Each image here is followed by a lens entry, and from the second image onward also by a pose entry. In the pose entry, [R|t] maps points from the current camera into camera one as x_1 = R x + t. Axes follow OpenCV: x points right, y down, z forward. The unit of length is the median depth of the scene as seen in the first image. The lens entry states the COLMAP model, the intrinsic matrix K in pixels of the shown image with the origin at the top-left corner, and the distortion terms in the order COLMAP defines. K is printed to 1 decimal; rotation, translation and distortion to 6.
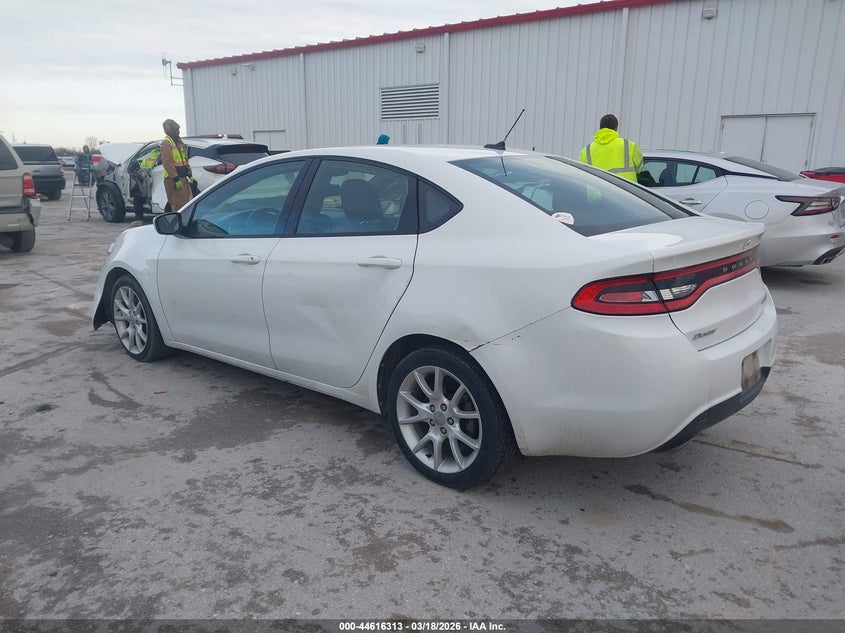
lens RADIAL K [[636.0, 0, 415.3], [0, 636.0, 313.9], [0, 0, 1]] dist [0.006612, 0.002835]
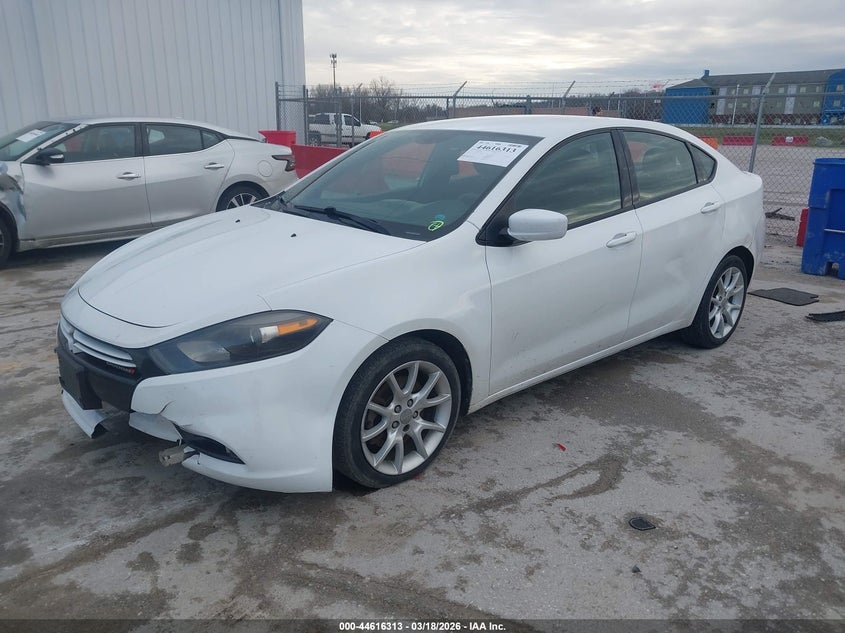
lens RADIAL K [[636.0, 0, 415.3], [0, 636.0, 313.9], [0, 0, 1]] dist [0.006612, 0.002835]
pose [[0.179317, -0.283460, 0.942070, -1.131887], [0.228661, 0.943375, 0.240329, -0.254458], [-0.956849, 0.172320, 0.233980, 0.992785]]
